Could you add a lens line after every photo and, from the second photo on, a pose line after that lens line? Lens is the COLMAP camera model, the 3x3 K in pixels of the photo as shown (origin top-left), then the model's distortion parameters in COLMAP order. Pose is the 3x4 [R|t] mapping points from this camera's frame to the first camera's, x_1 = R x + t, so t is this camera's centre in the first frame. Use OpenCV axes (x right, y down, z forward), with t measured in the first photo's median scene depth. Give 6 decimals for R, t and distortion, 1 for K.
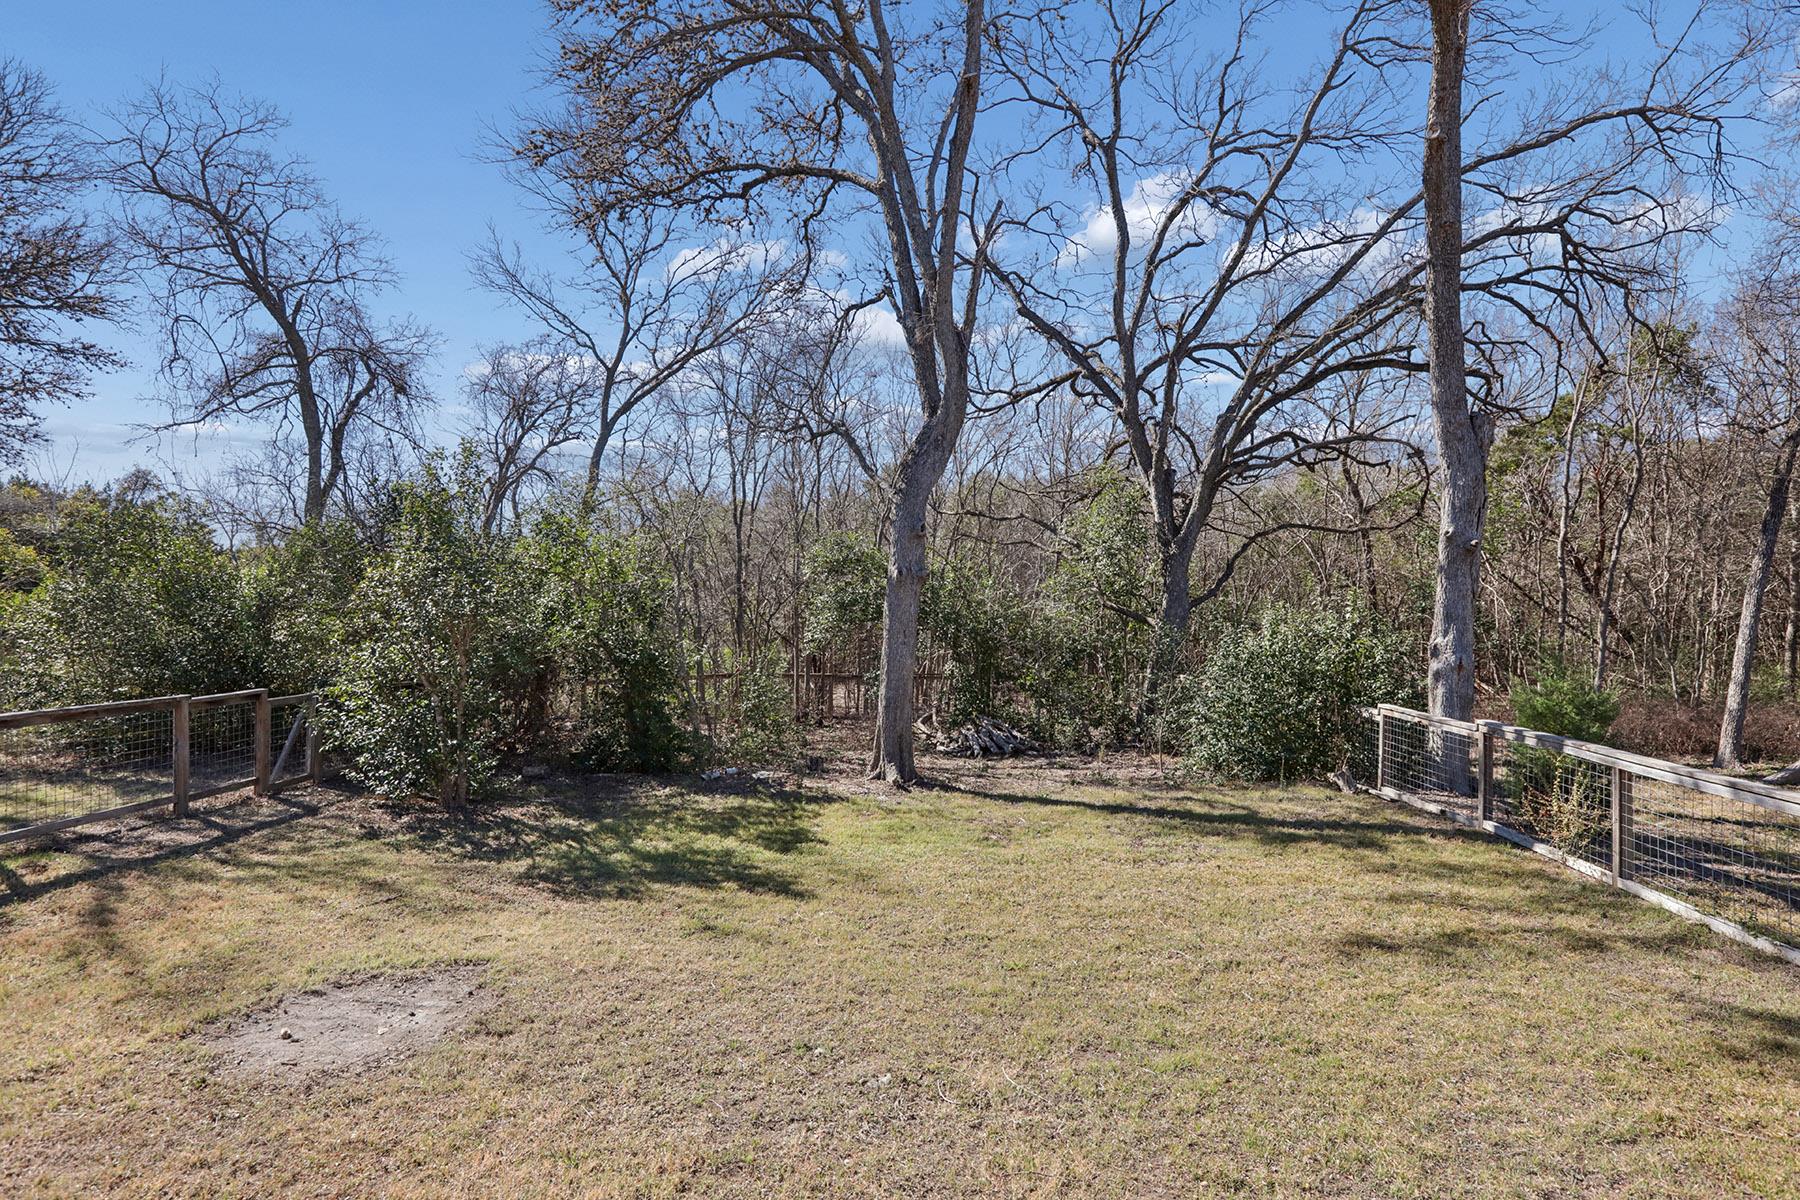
lens RADIAL K [[974.1, 0, 900.0], [0, 974.1, 600.0], [0, 0, 1]] dist [-0.003935, 0.000663]
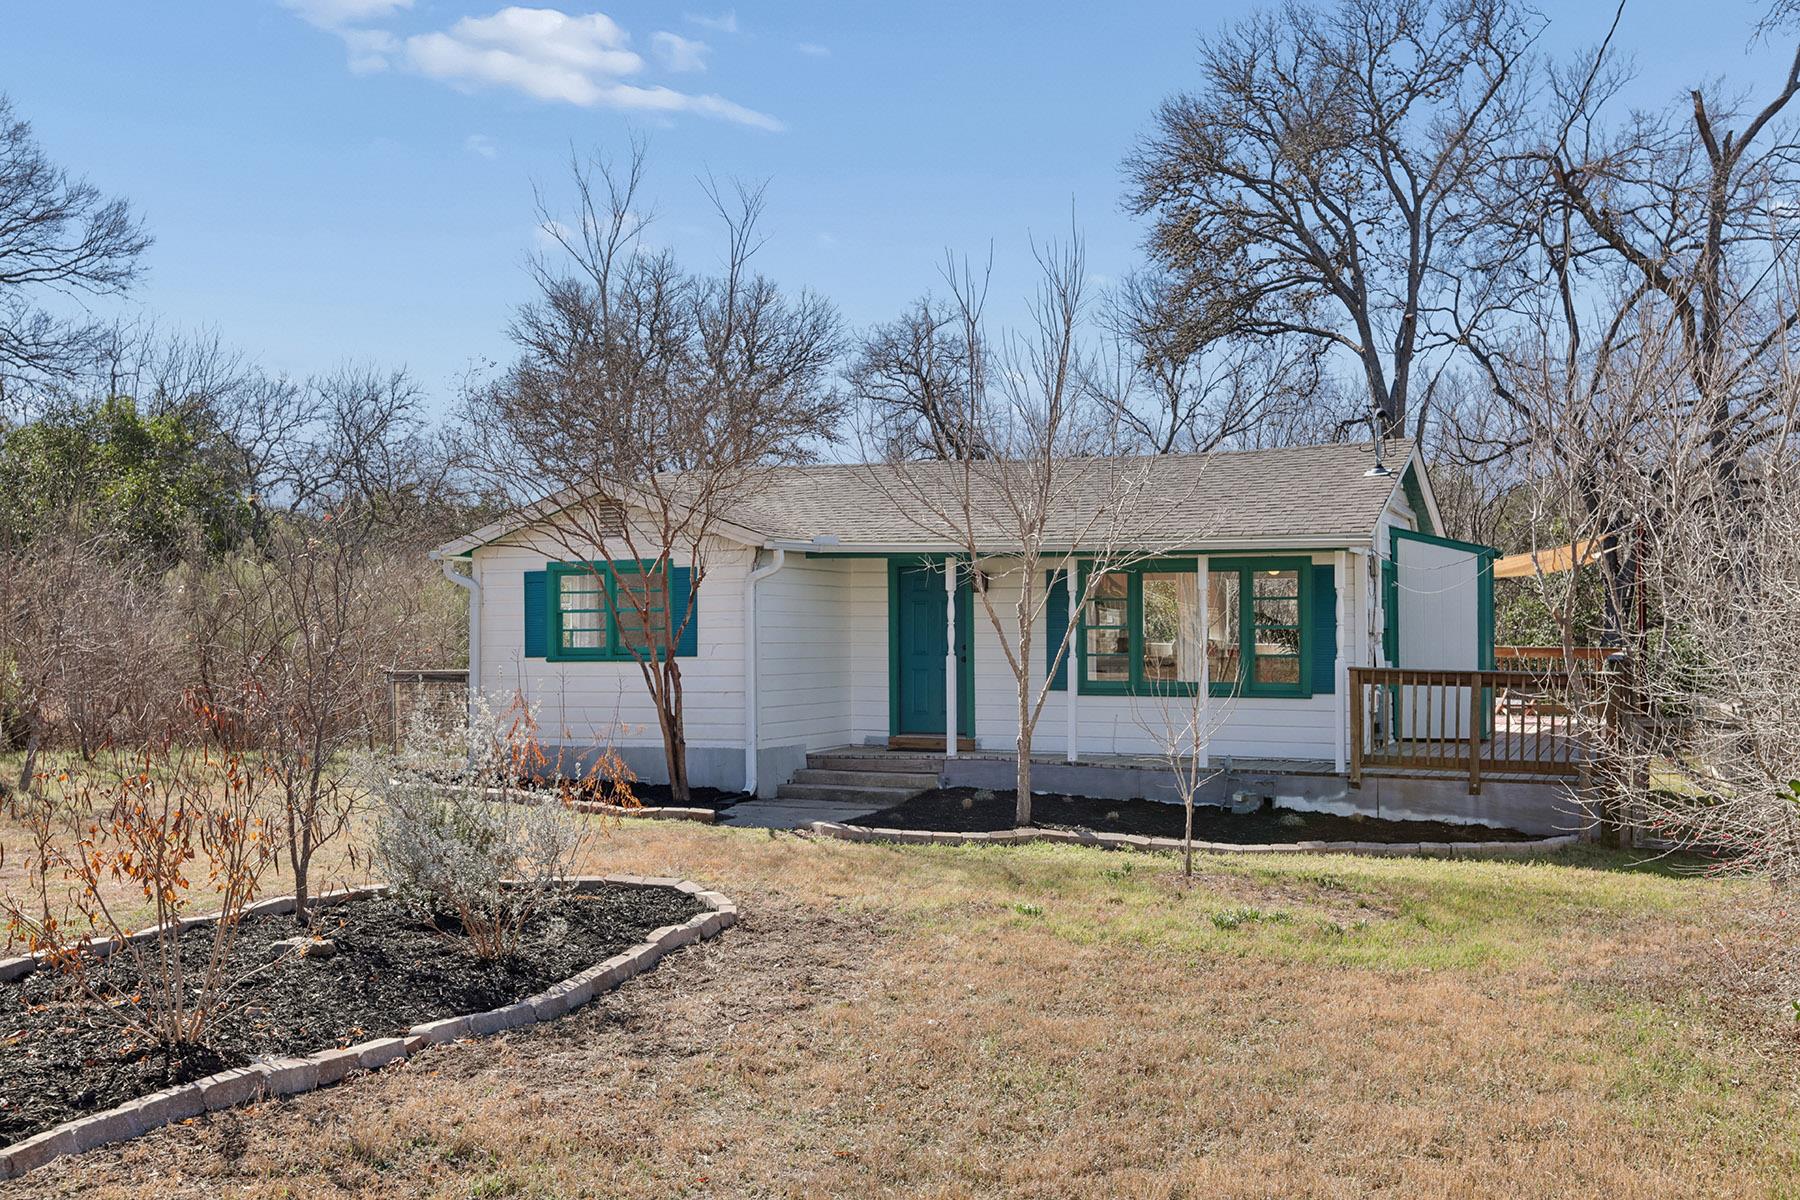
lens RADIAL K [[1844.7, 0, 900.0], [0, 1844.7, 600.0], [0, 0, 1]] dist [0.000982, -0.009091]
pose [[0.939067, -0.002670, -0.343724, 0.233121], [0.002619, 0.999996, -0.000614, -0.037624], [0.343724, -0.000323, 0.939071, -1.545026]]
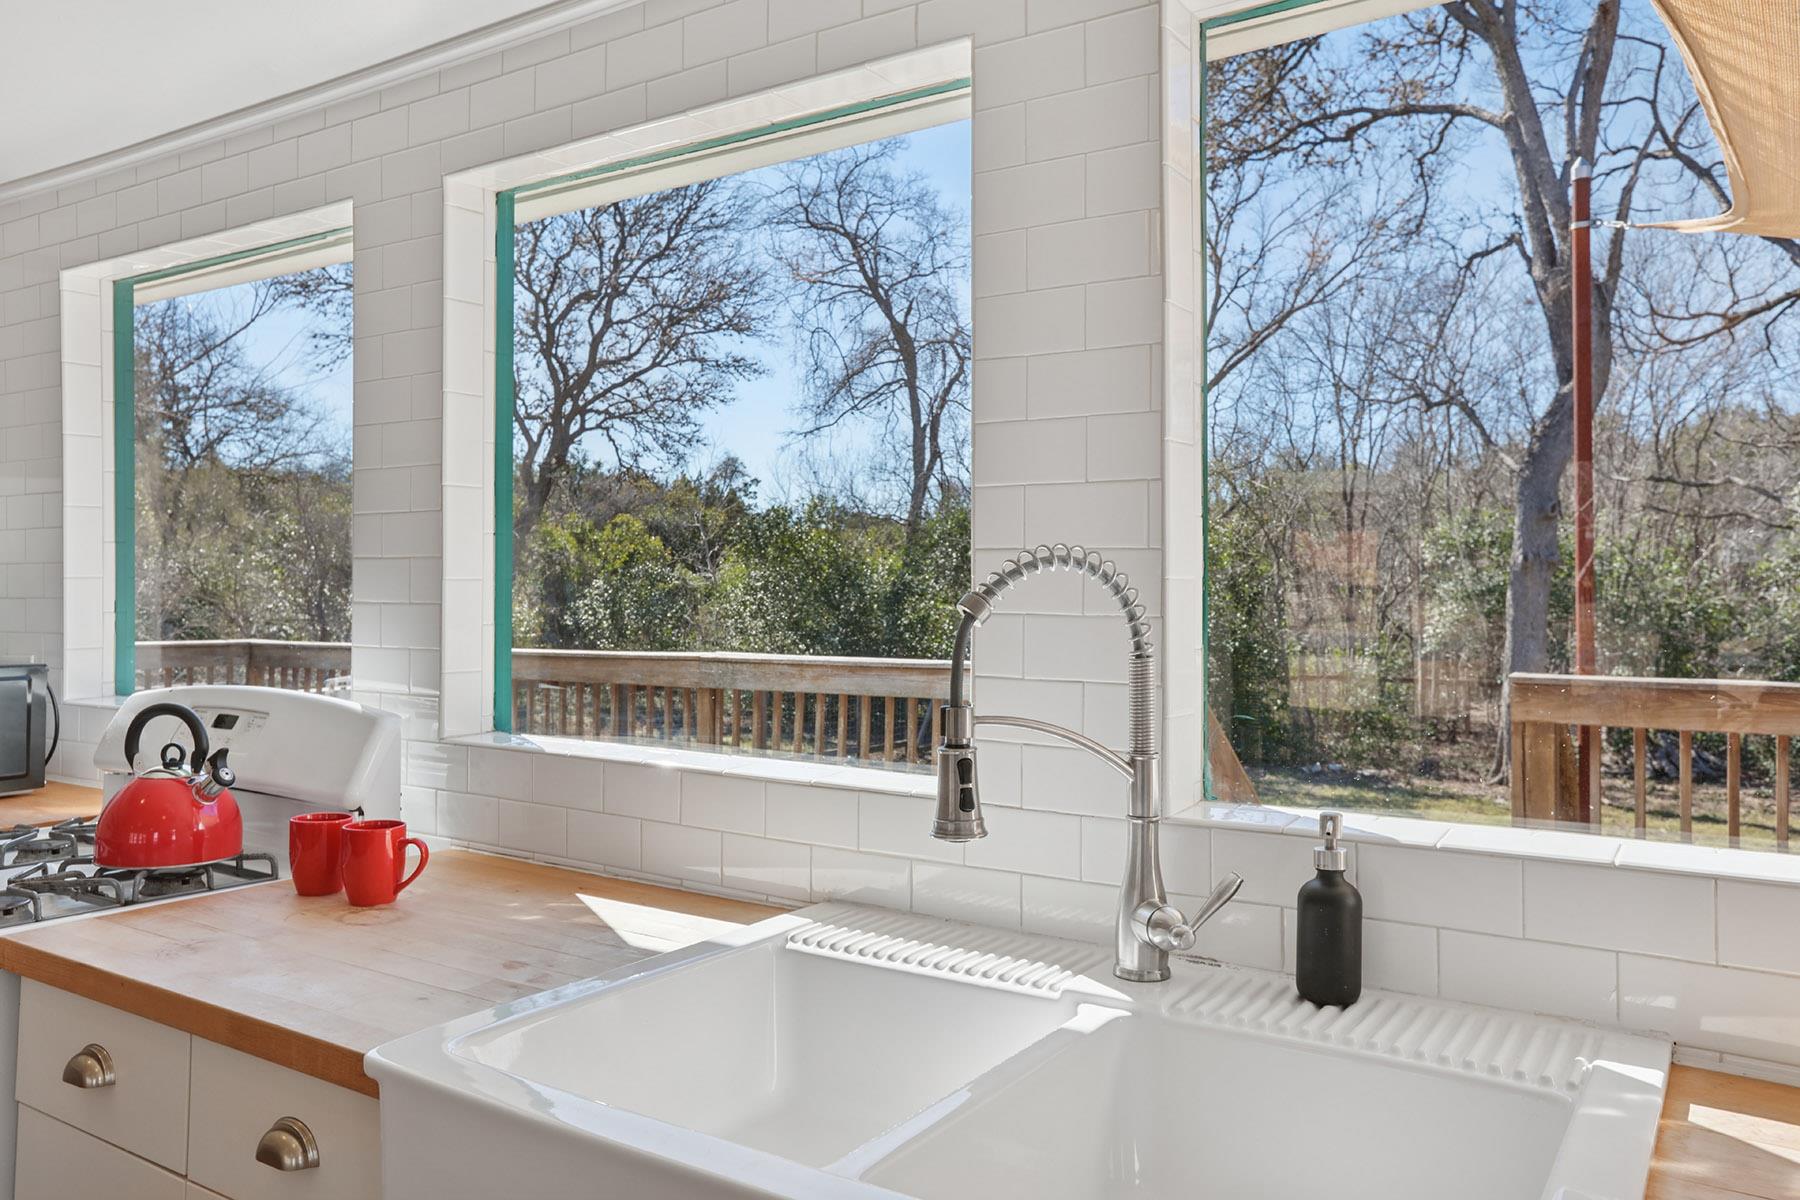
lens RADIAL K [[1346.2, 0, 893.0], [0, 1346.2, 535.7], [0, 0, 1]] dist [-0.031532, 0.074123]
pose [[0.876872, -0.015966, -0.480459, 0.058210], [-0.003500, 0.999210, -0.039593, 0.001602], [0.480712, 0.036400, 0.876123, -0.262294]]
